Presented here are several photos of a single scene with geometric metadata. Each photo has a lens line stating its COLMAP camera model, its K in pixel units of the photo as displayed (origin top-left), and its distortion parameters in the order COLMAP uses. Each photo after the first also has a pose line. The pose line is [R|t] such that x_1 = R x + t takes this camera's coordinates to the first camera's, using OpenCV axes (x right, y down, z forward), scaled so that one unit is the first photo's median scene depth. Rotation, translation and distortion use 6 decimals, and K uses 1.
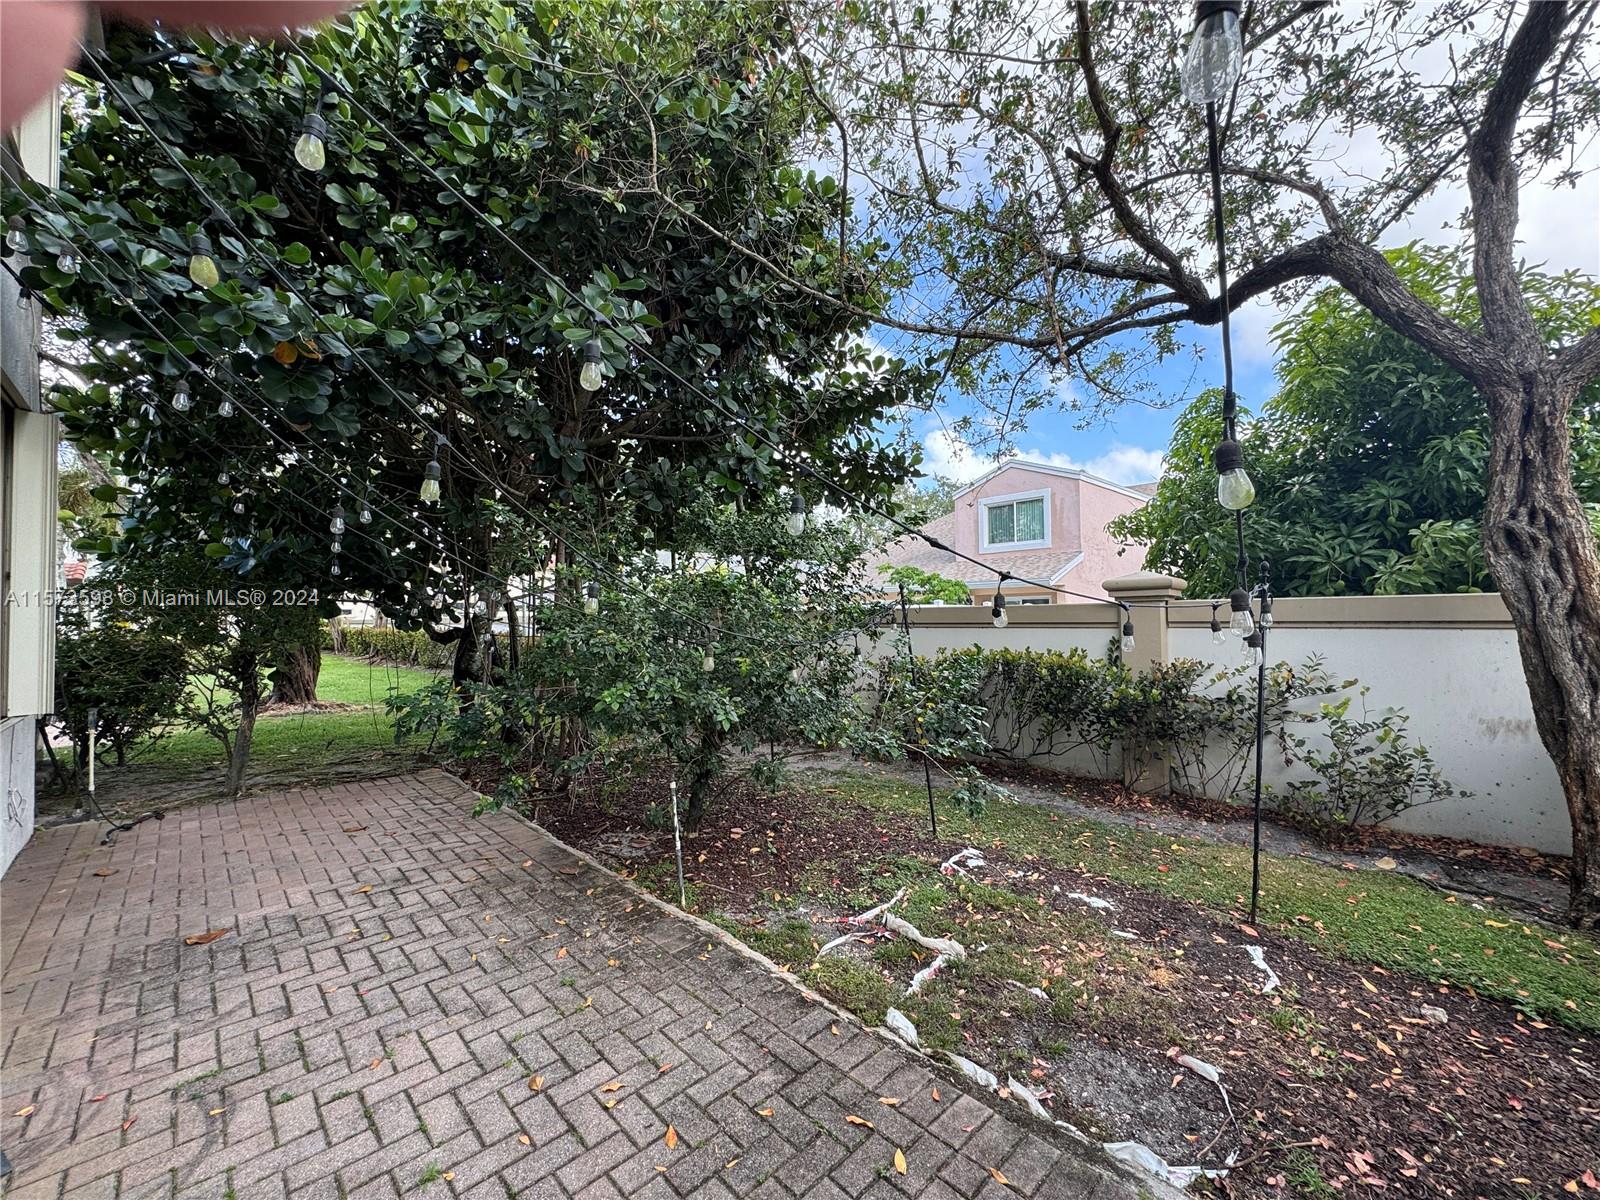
lens RADIAL K [[636.5, 0, 797.5], [0, 636.5, 600.6], [0, 0, 1]] dist [0.000266, 0.000070]
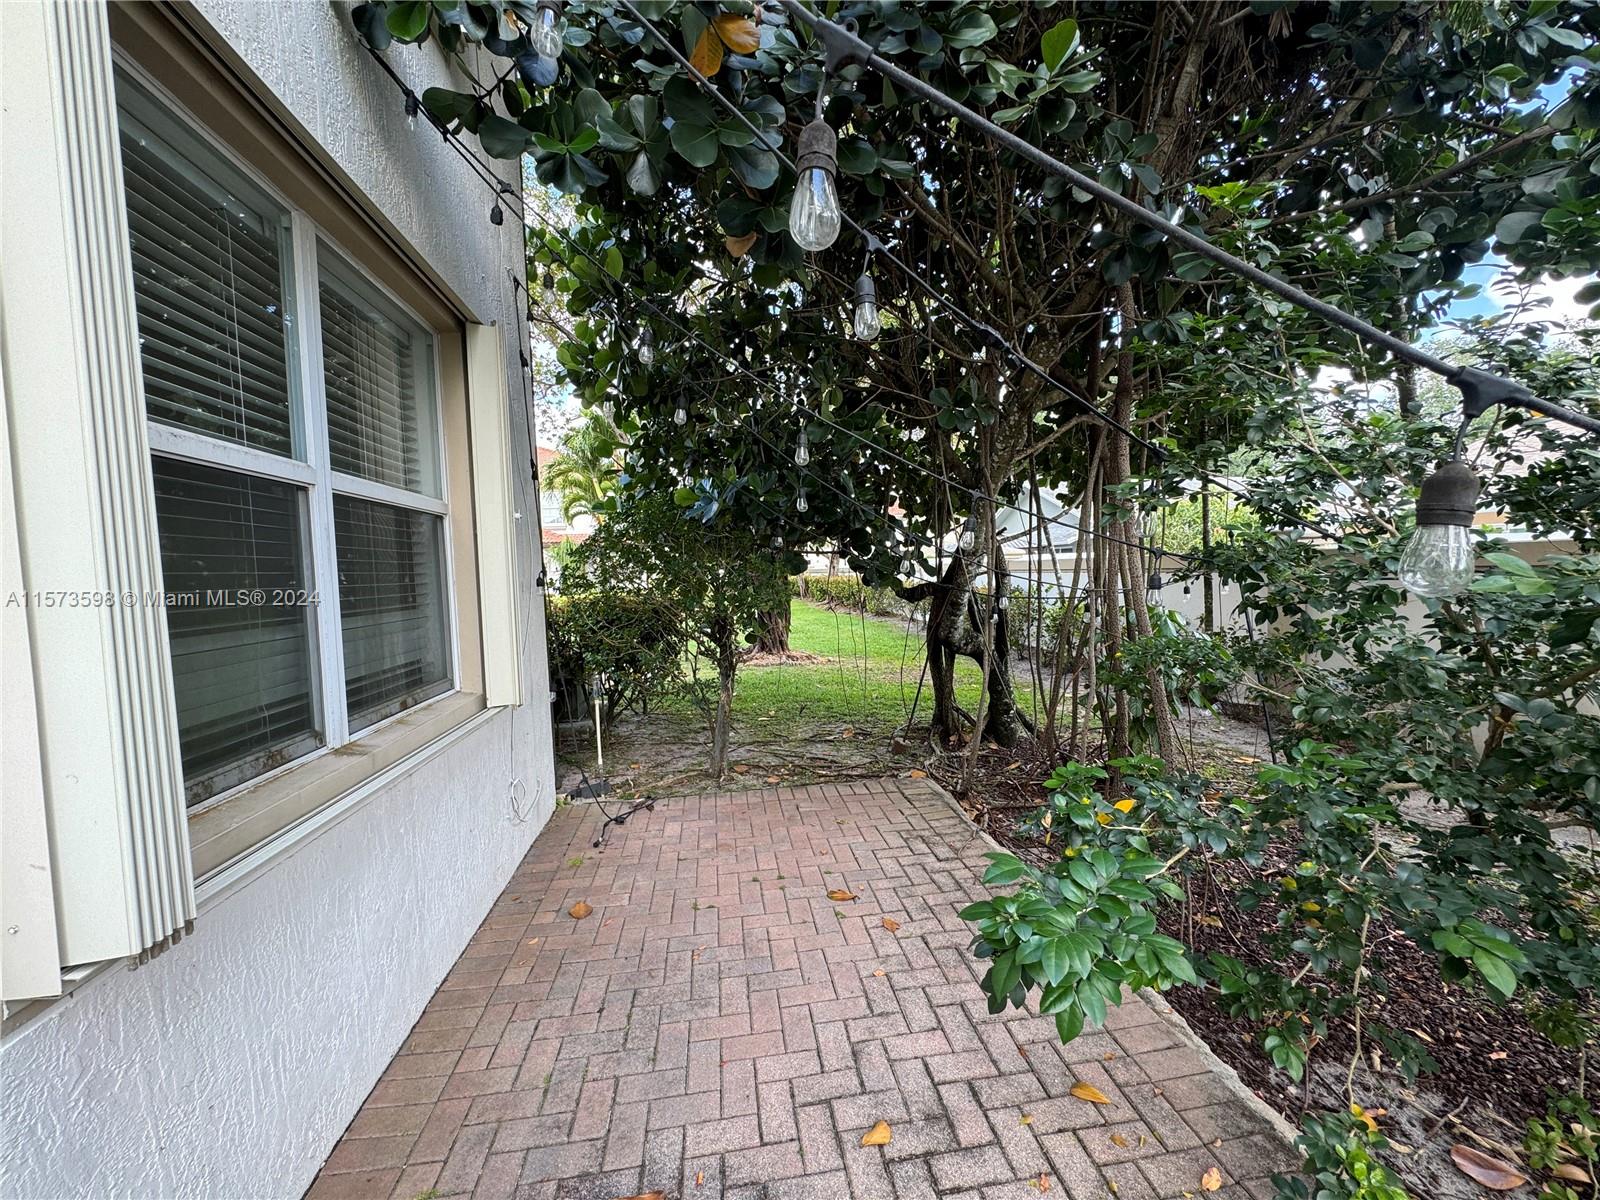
lens RADIAL K [[636.5, 0, 799.9], [0, 636.5, 601.0], [0, 0, 1]] dist [0.000266, 0.000070]
pose [[0.809428, 0.011247, -0.587112, -0.295970], [0.041260, 0.996256, 0.075968, -0.000262], [0.585768, -0.085715, 0.805933, 0.400915]]
